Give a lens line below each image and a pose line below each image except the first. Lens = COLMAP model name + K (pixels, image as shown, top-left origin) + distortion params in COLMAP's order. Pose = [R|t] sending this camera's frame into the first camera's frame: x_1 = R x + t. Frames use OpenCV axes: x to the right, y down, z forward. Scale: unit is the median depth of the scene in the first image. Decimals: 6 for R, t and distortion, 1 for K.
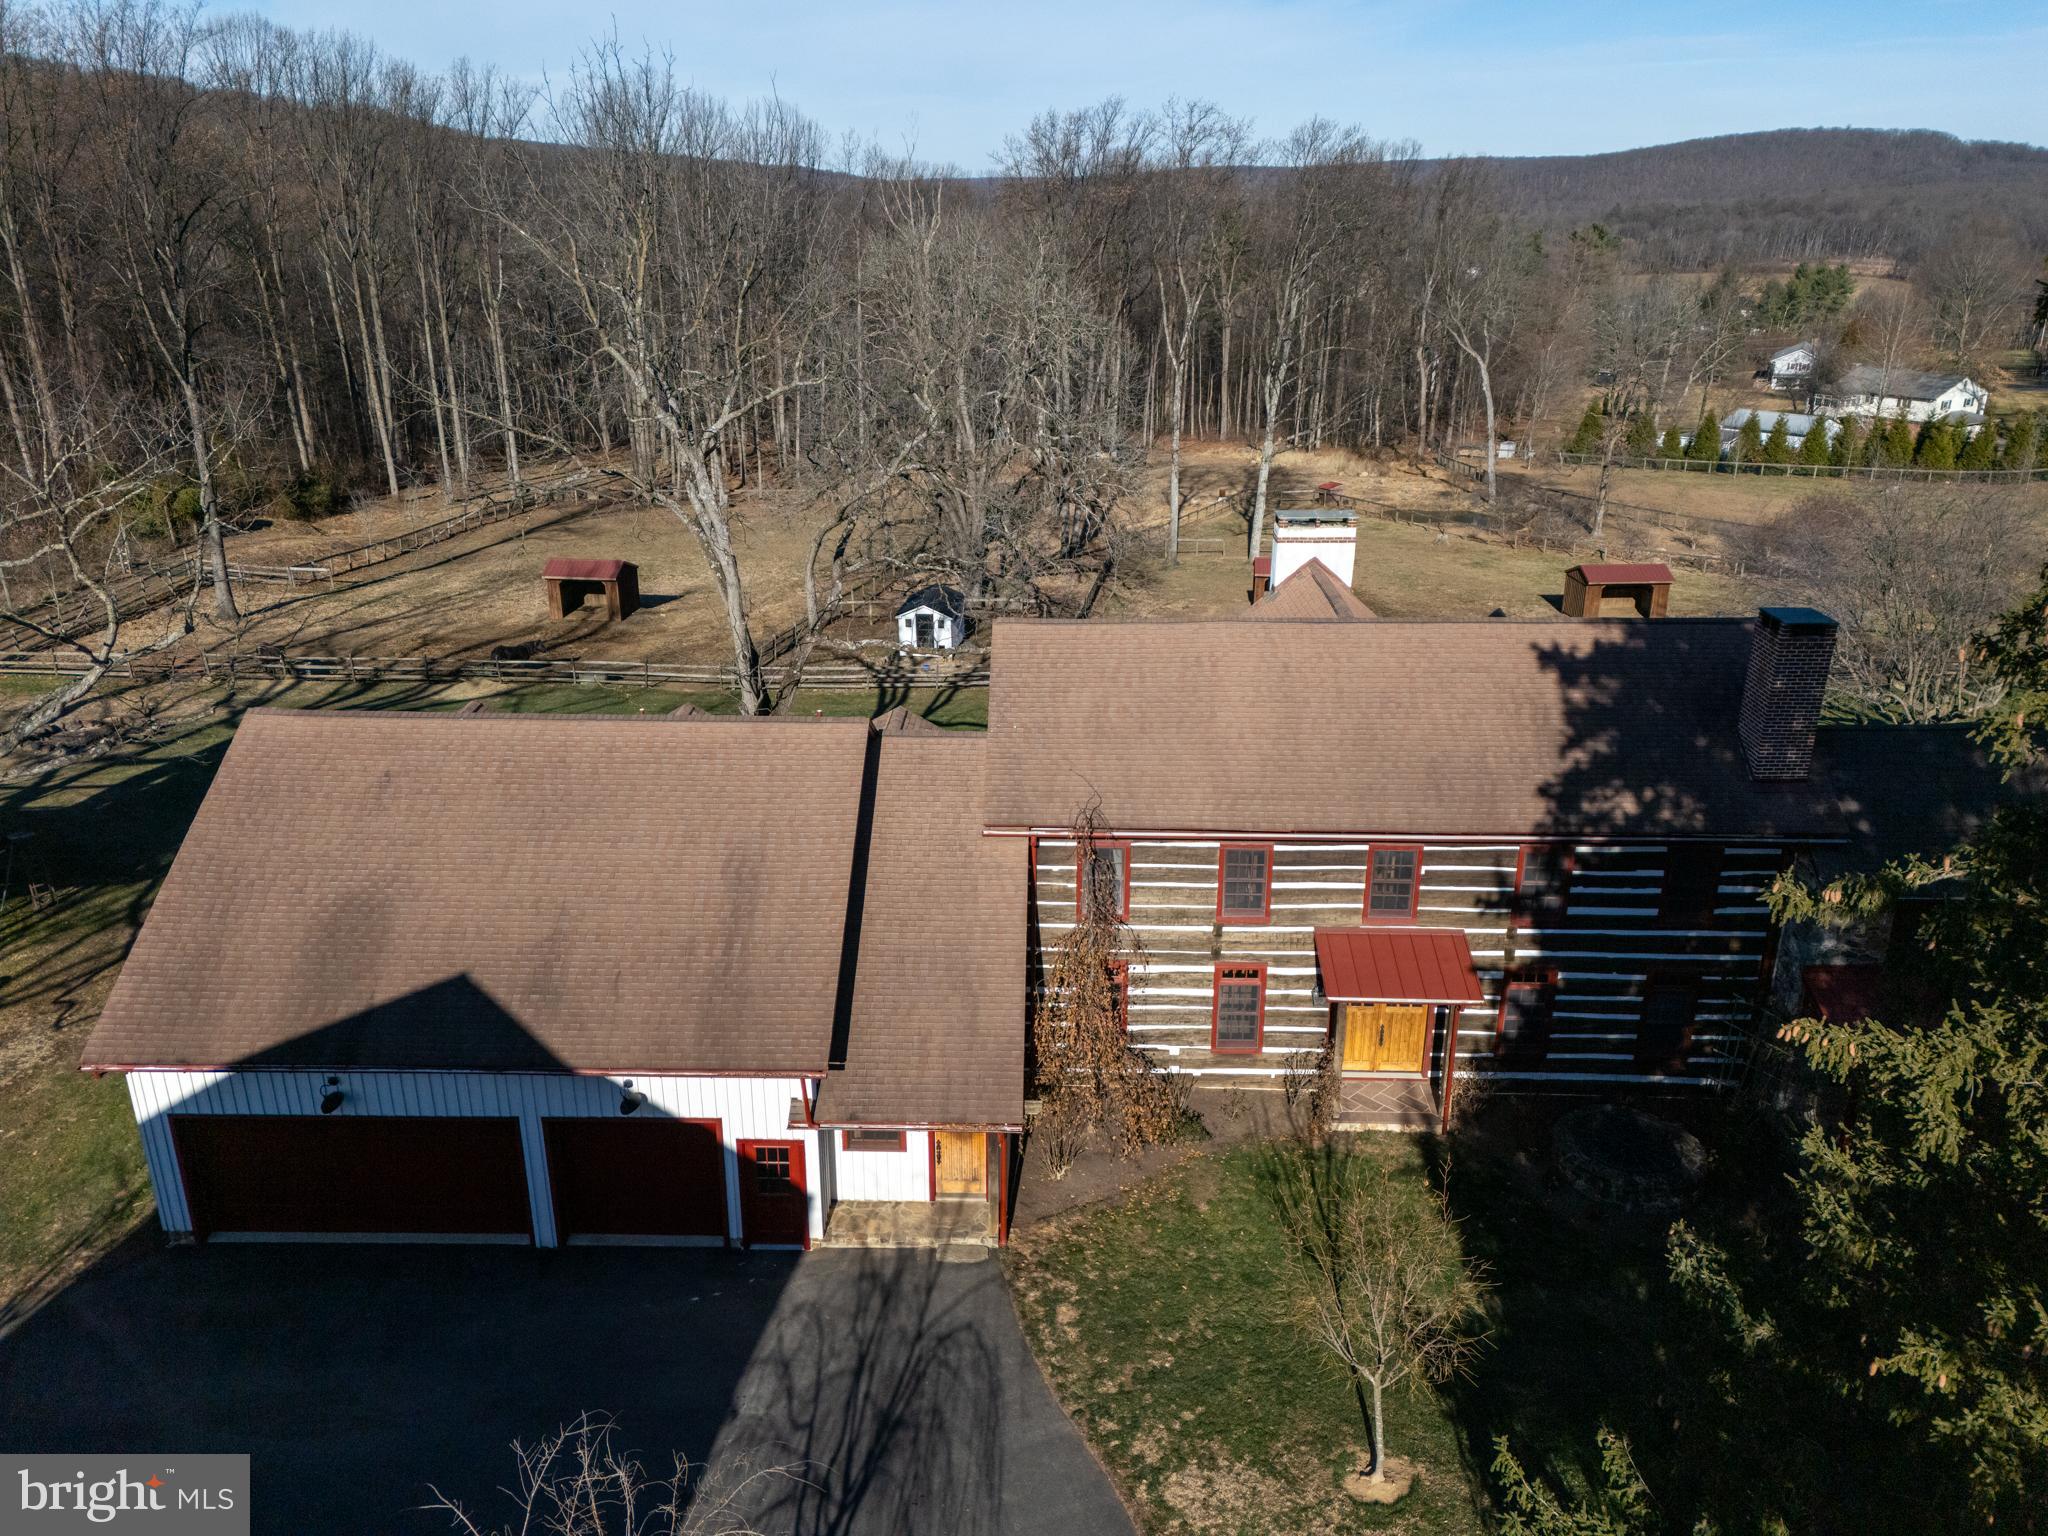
lens RADIAL K [[1490.5, 0, 1024.7], [0, 1490.5, 767.3], [0, 0, 1]] dist [0.070350, -0.038240]
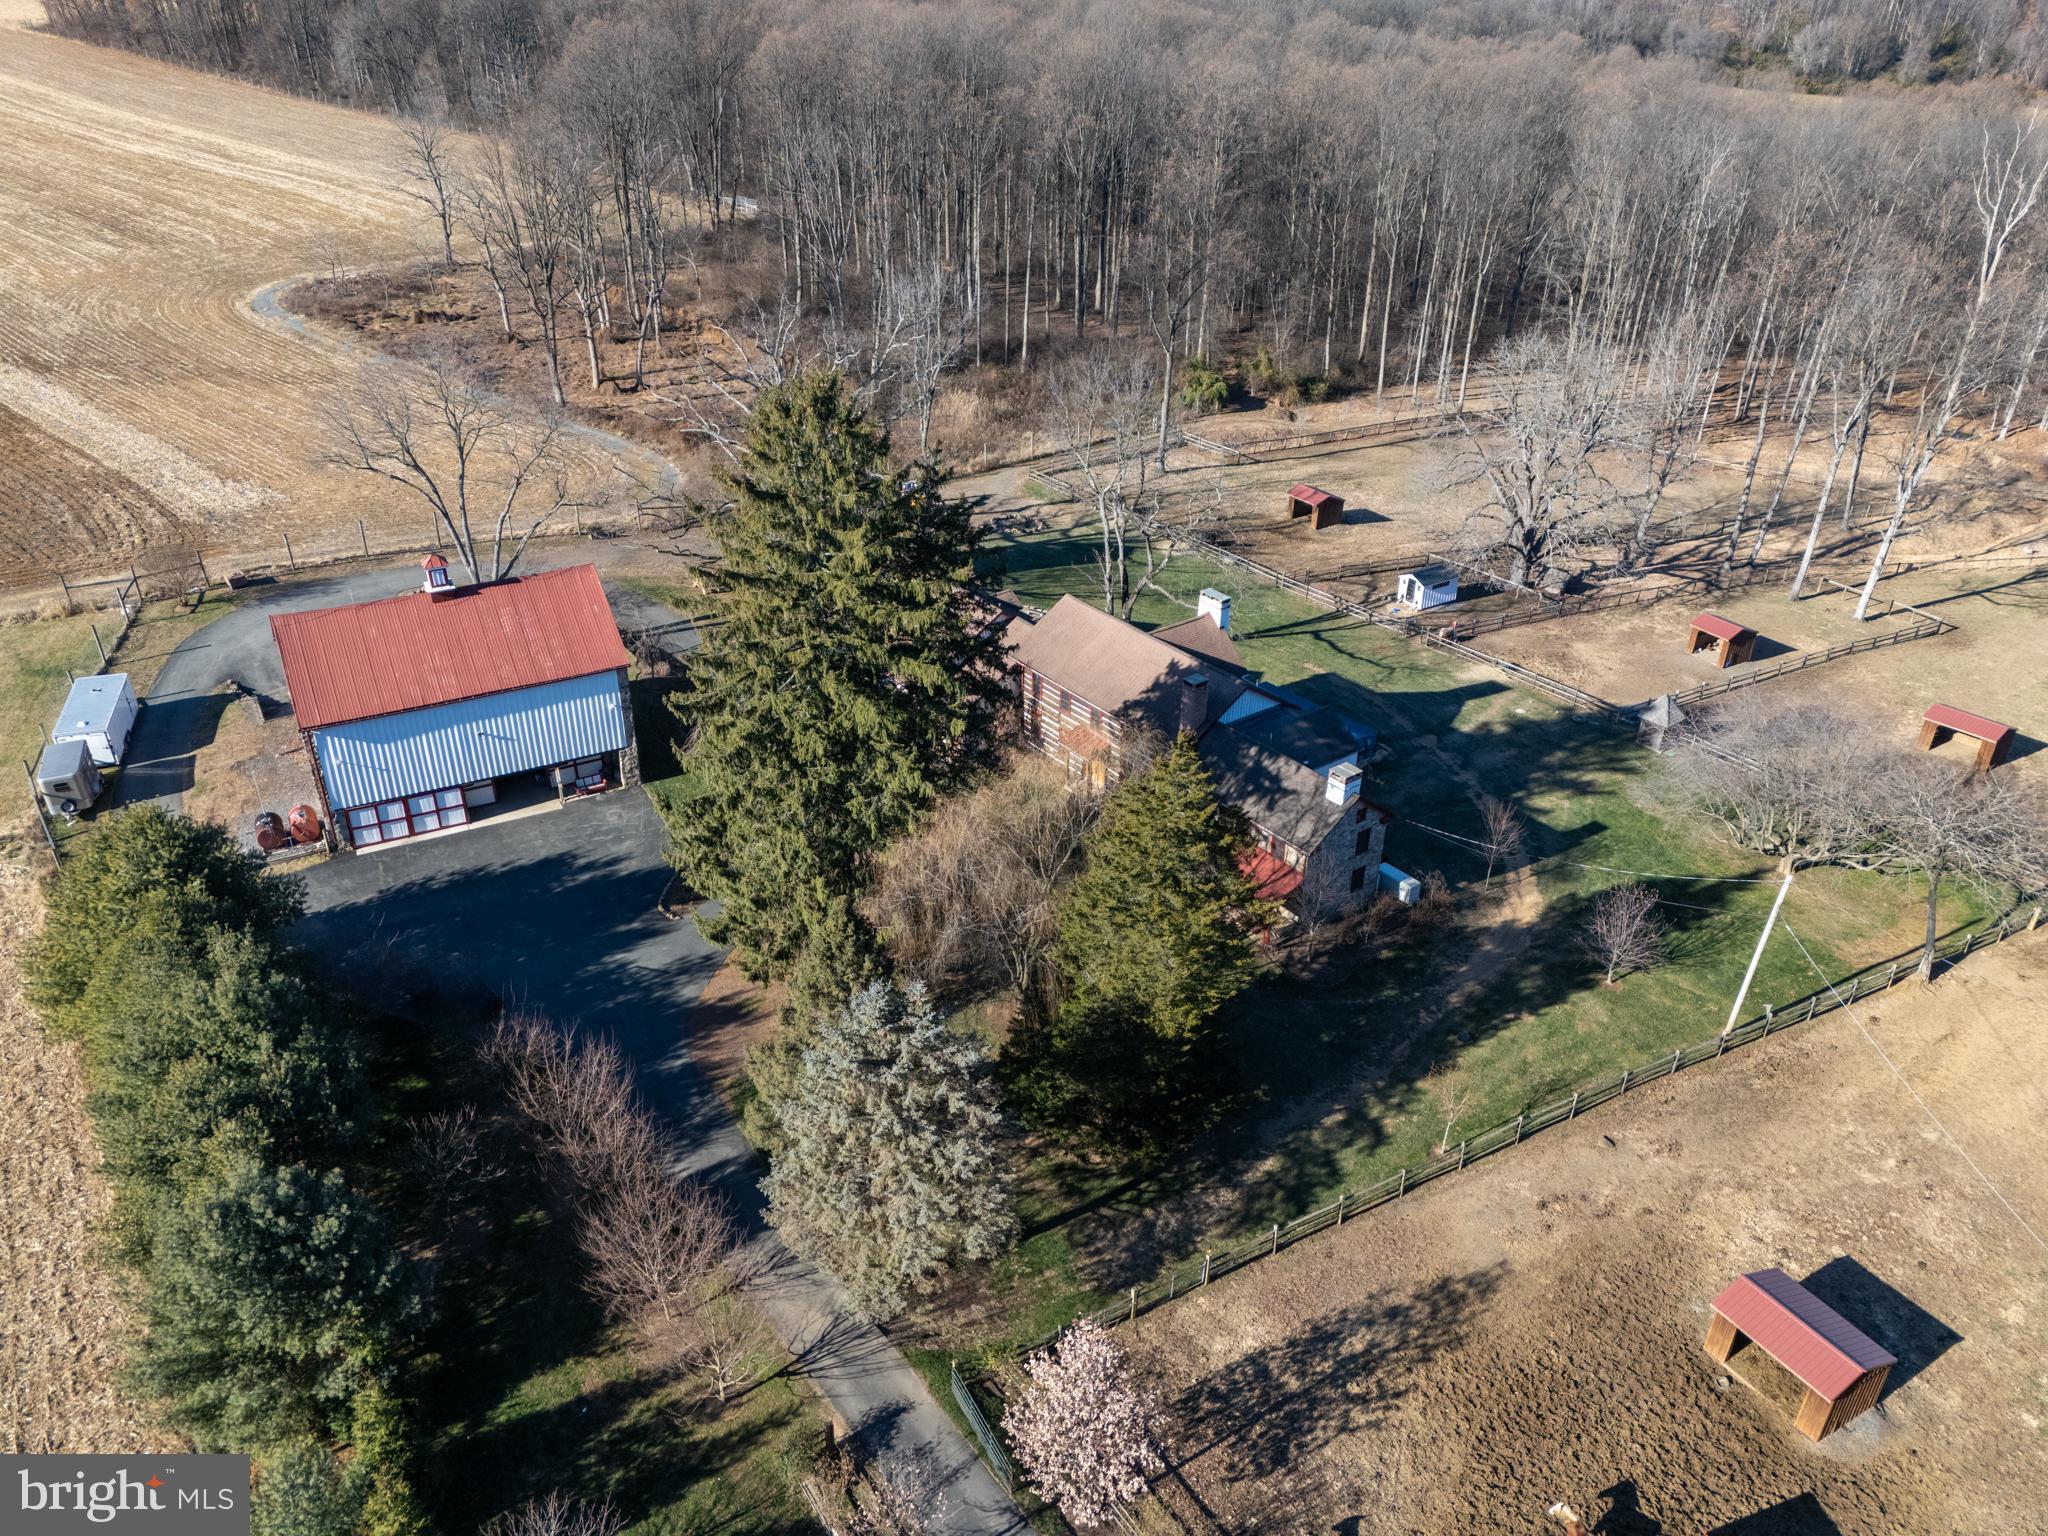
lens RADIAL K [[1490.5, 0, 1023.9], [0, 1490.5, 764.7], [0, 0, 1]] dist [0.070350, -0.038240]
pose [[0.628795, 0.386011, -0.674991, 2.168790], [-0.285432, 0.922060, 0.261407, -0.564982], [0.723288, 0.028292, 0.689967, -1.128957]]
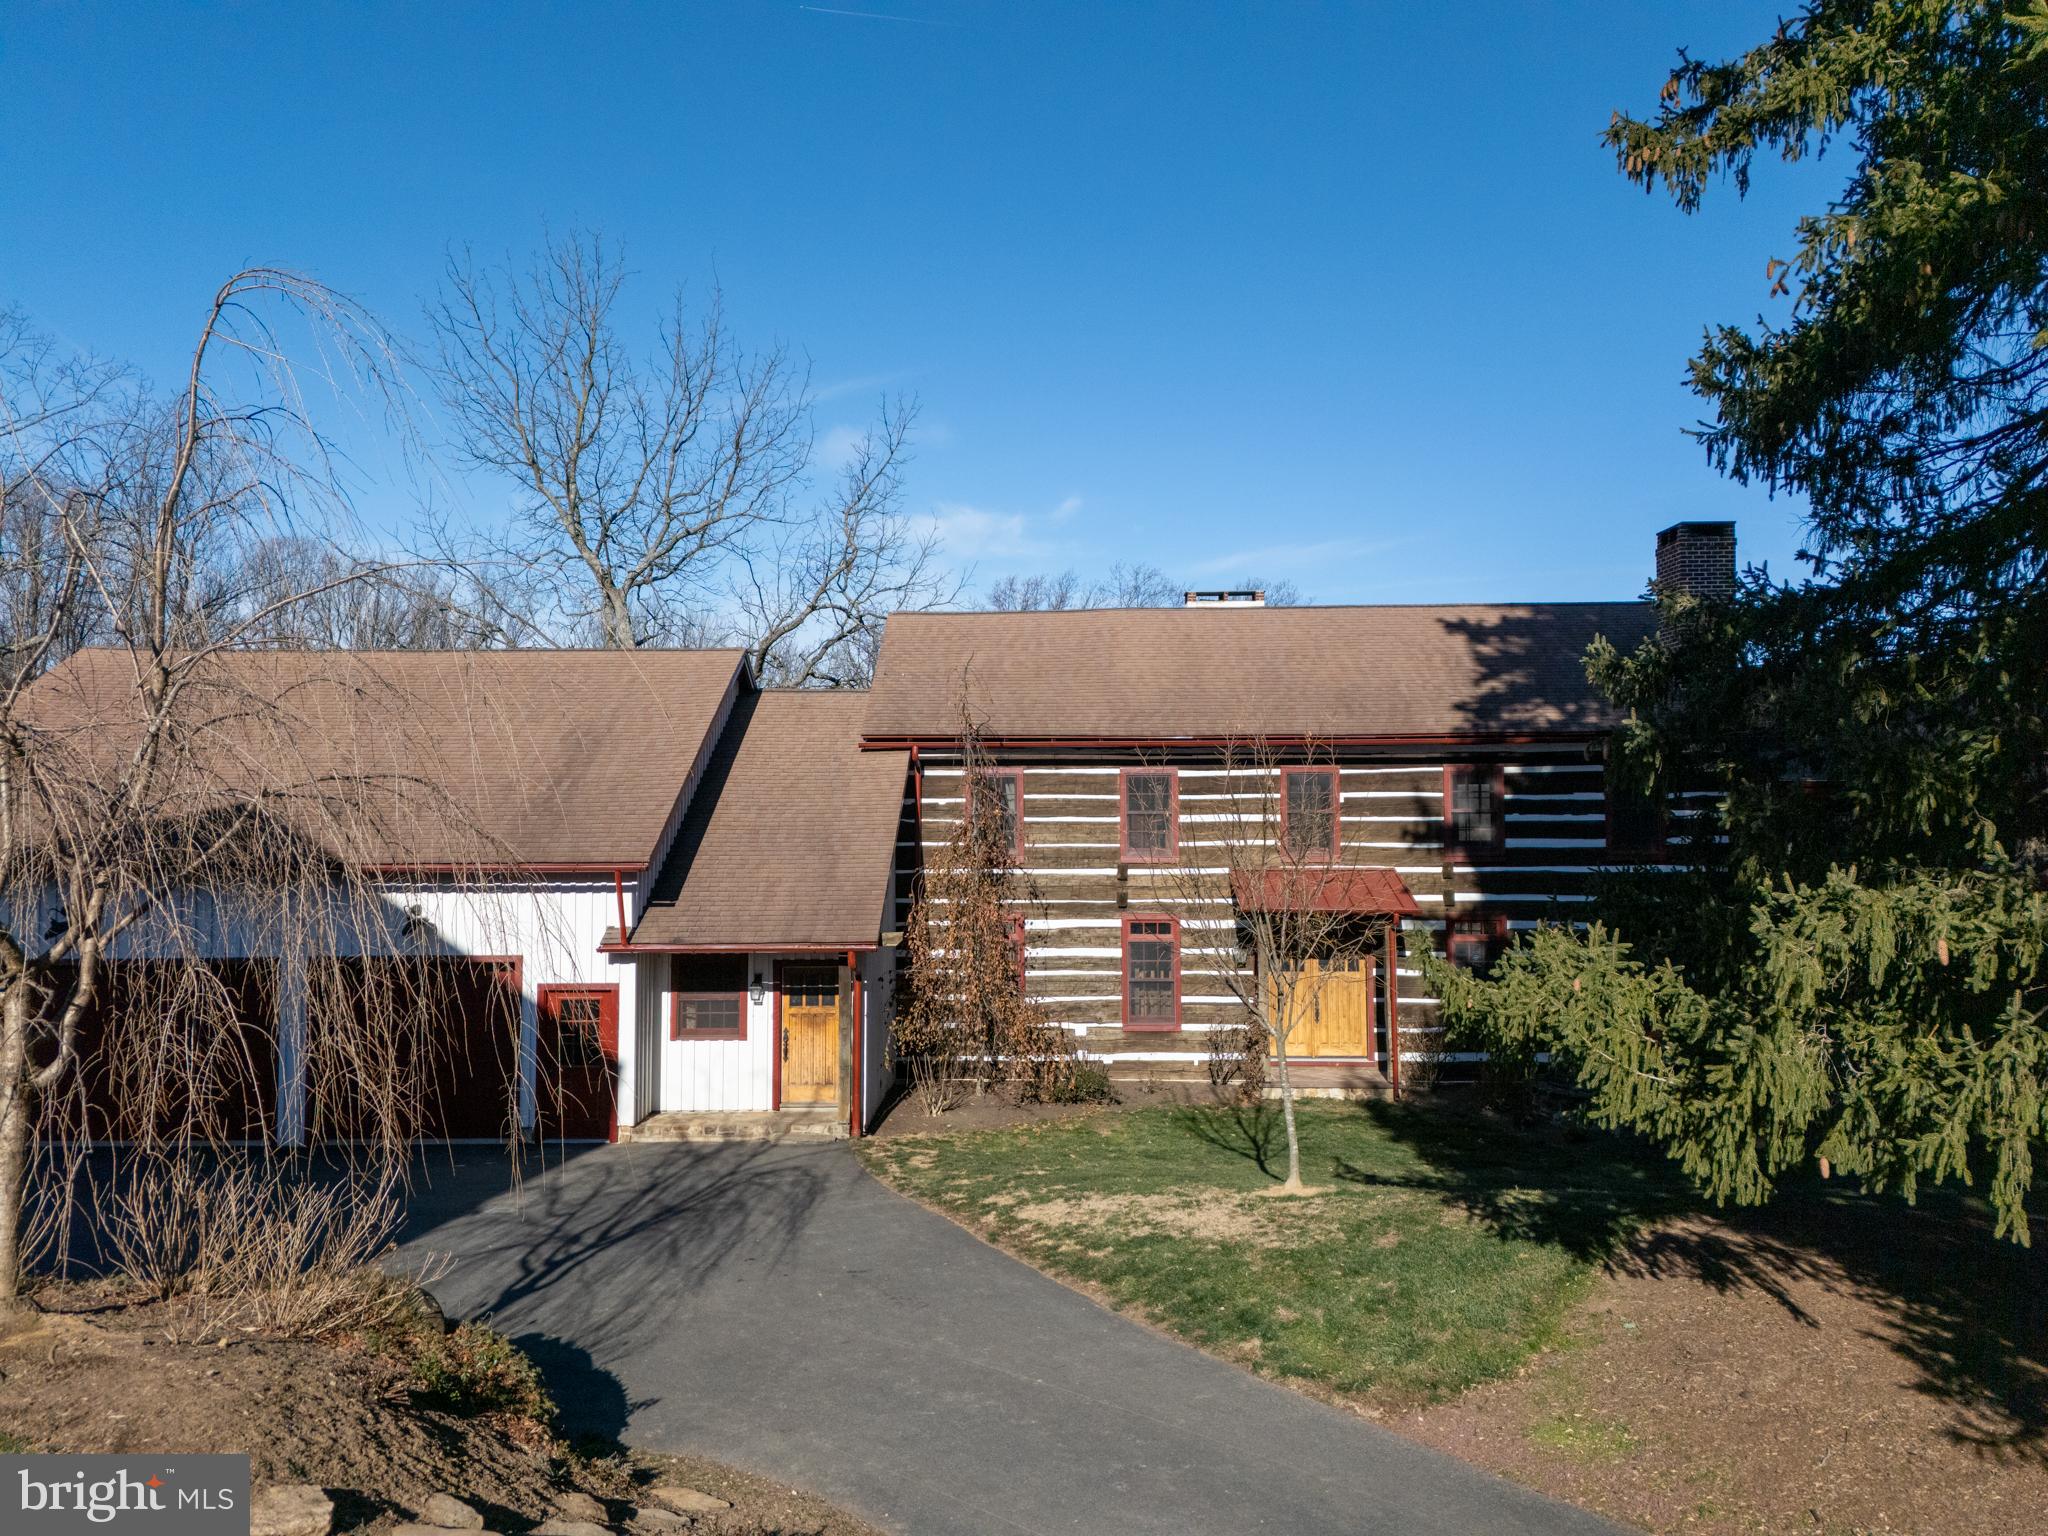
lens RADIAL K [[1490.5, 0, 1033.6], [0, 1490.5, 763.1], [0, 0, 1]] dist [0.070350, -0.038240]
pose [[0.999904, -0.002622, 0.013641, 0.063126], [0.007749, 0.920301, -0.391134, 0.394326], [-0.011528, 0.391202, 0.920233, 0.148093]]
